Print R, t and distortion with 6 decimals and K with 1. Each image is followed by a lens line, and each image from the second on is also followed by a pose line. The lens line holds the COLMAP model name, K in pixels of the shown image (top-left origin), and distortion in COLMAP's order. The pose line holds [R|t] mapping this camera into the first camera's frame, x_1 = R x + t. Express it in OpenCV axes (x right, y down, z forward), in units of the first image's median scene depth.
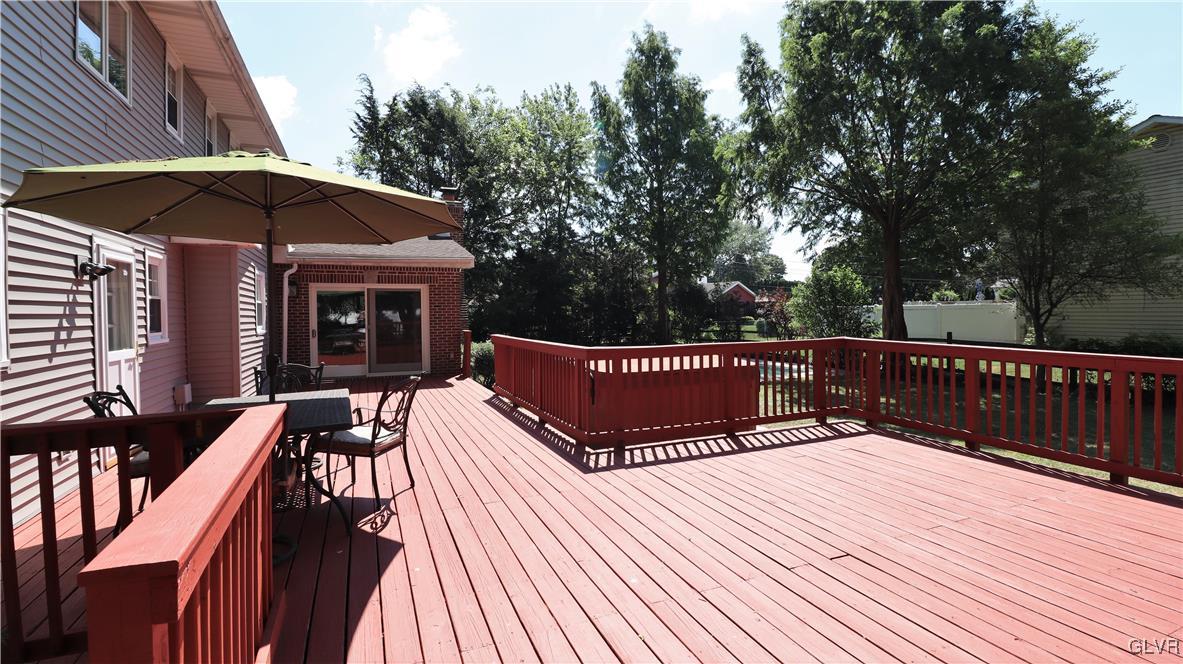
lens RADIAL K [[544.8, 0, 596.0], [0, 544.8, 327.2], [0, 0, 1]] dist [-0.012097, -0.002524]
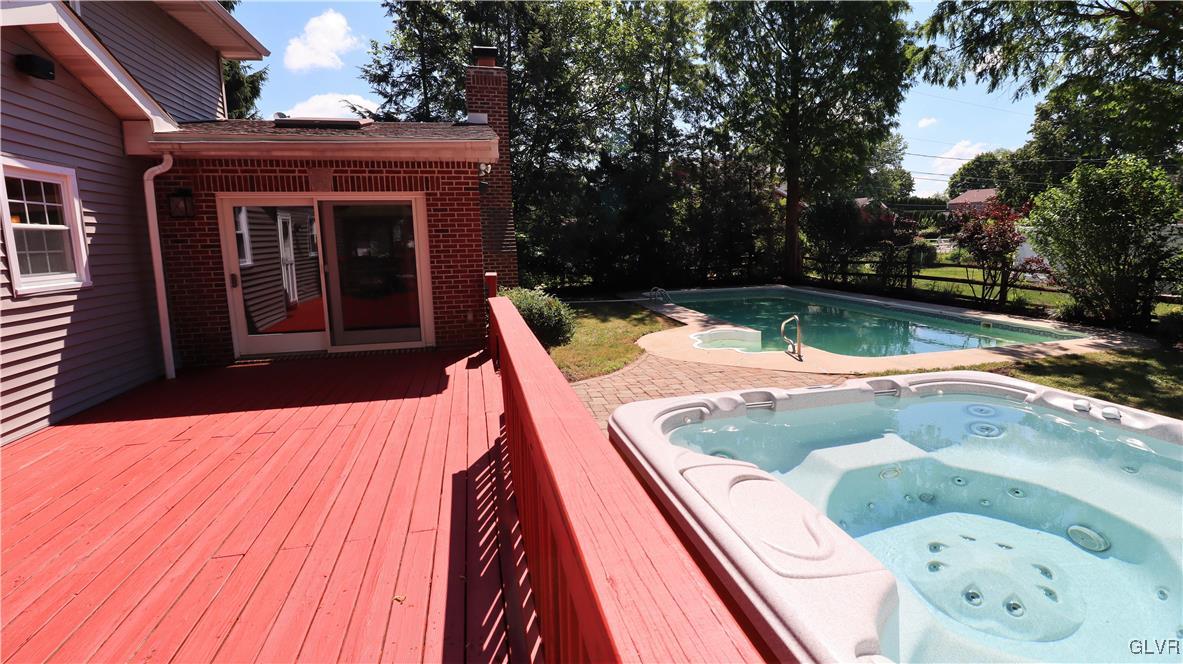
lens RADIAL K [[544.8, 0, 596.4], [0, 544.8, 331.3], [0, 0, 1]] dist [-0.012097, -0.002524]
pose [[0.984980, 0.018322, -0.171692, -0.013426], [0.006334, 0.989850, 0.141973, -0.006152], [0.172551, -0.140928, 0.974867, 0.201284]]
